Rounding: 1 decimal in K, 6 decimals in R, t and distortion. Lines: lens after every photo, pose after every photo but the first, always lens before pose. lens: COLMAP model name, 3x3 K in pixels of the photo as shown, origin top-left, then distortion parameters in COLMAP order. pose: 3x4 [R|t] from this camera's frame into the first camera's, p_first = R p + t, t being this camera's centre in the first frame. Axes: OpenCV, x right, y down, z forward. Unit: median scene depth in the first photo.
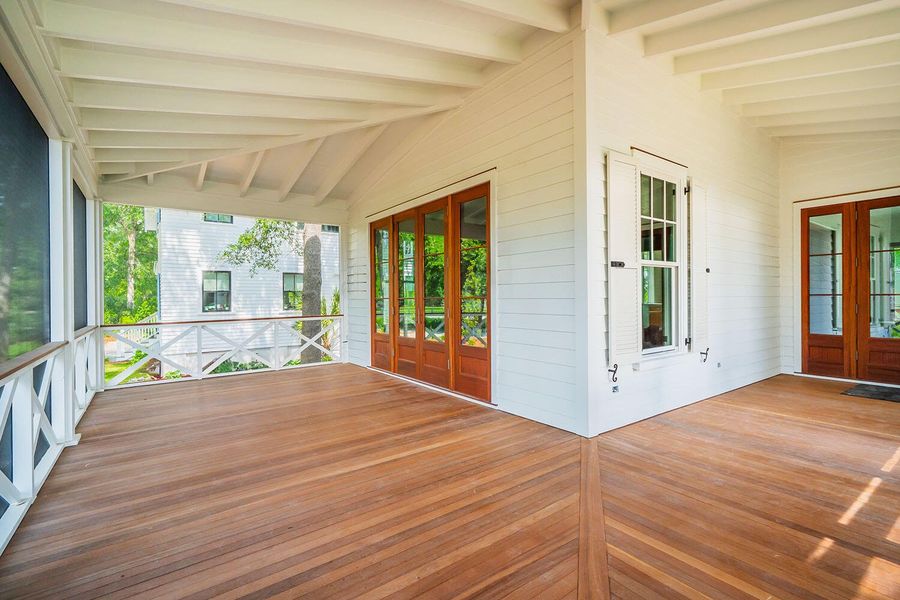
lens RADIAL K [[396.7, 0, 466.2], [0, 396.7, 293.7], [0, 0, 1]] dist [0.004474, 0.000146]
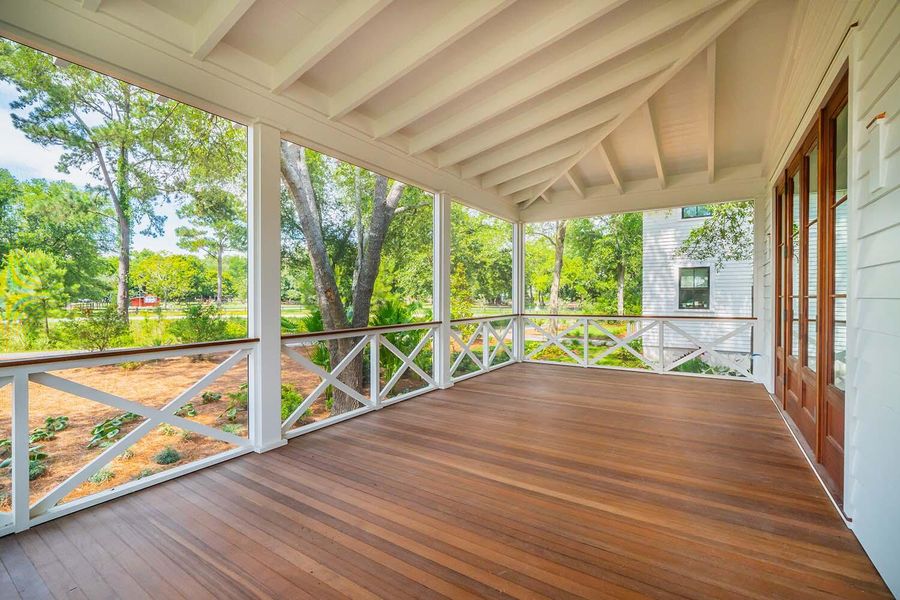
lens RADIAL K [[396.7, 0, 445.0], [0, 396.7, 299.6], [0, 0, 1]] dist [0.004474, 0.000146]
pose [[0.344374, 0.019457, -0.938631, 0.446227], [0.002629, 0.999761, 0.021689, -0.000261], [0.938829, -0.009937, 0.344240, 0.465709]]
